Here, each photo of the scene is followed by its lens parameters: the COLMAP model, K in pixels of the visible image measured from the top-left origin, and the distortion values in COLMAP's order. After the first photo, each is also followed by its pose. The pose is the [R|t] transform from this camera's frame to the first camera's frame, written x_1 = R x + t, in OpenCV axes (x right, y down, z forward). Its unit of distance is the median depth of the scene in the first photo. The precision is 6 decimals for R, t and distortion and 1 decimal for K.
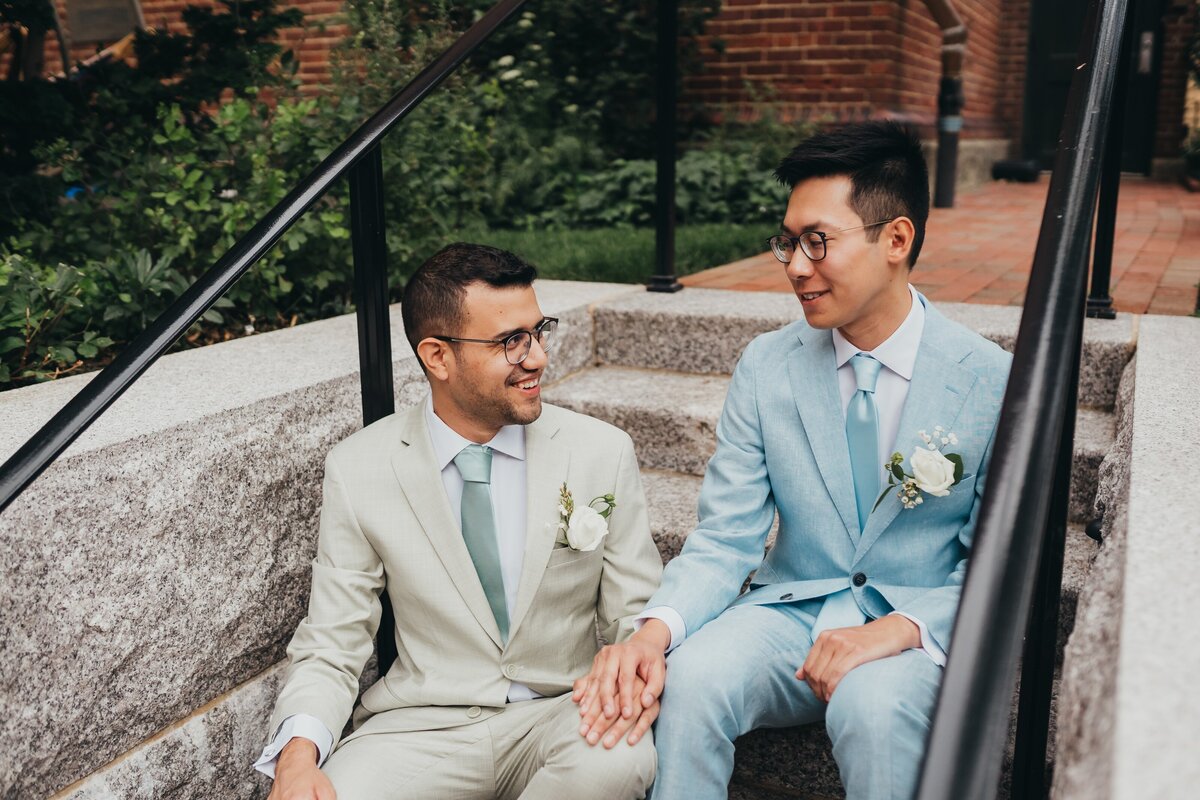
lens RADIAL K [[1167.2, 0, 600.7], [0, 1167.2, 399.0], [0, 0, 1]] dist [-0.034775, 0.000000]
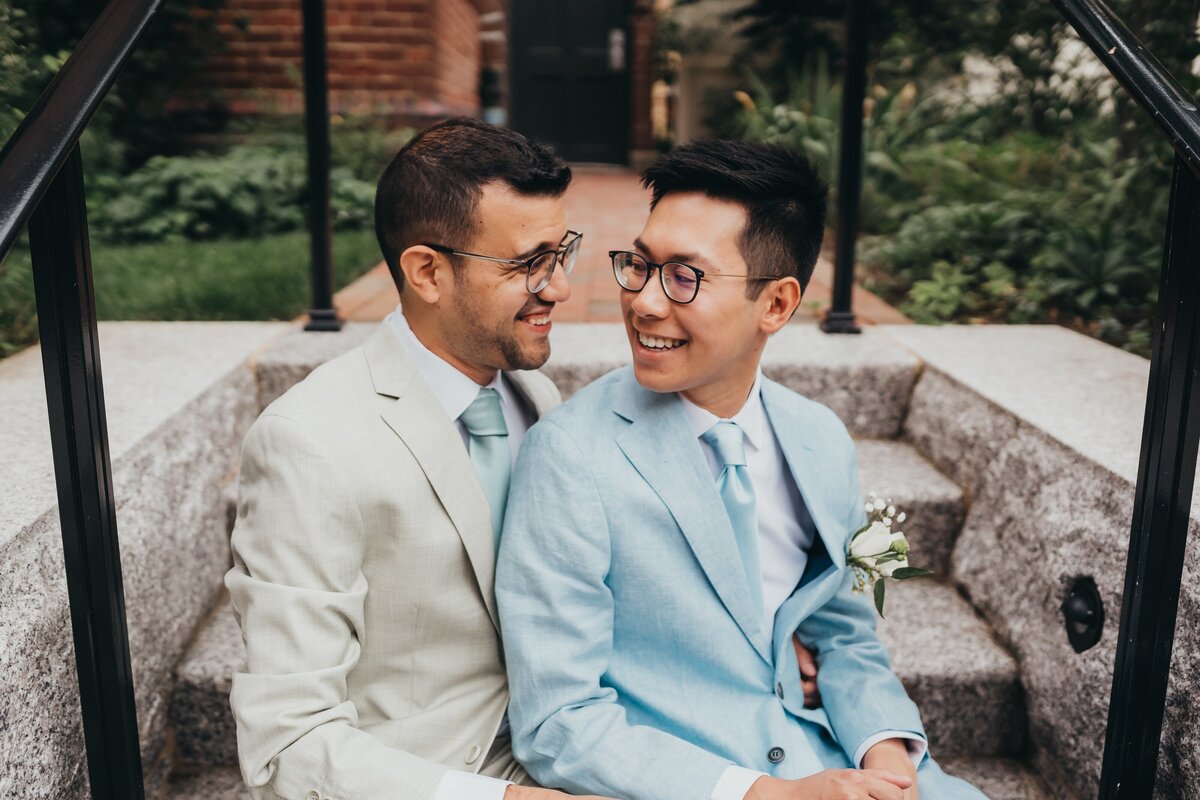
lens RADIAL K [[1167.2, 0, 597.0], [0, 1167.2, 401.8], [0, 0, 1]] dist [-0.034775, 0.000000]
pose [[0.887322, -0.091876, 0.451906, -0.093793], [0.087880, 0.995683, 0.029877, -0.034954], [-0.452700, 0.013203, 0.891565, 0.154145]]
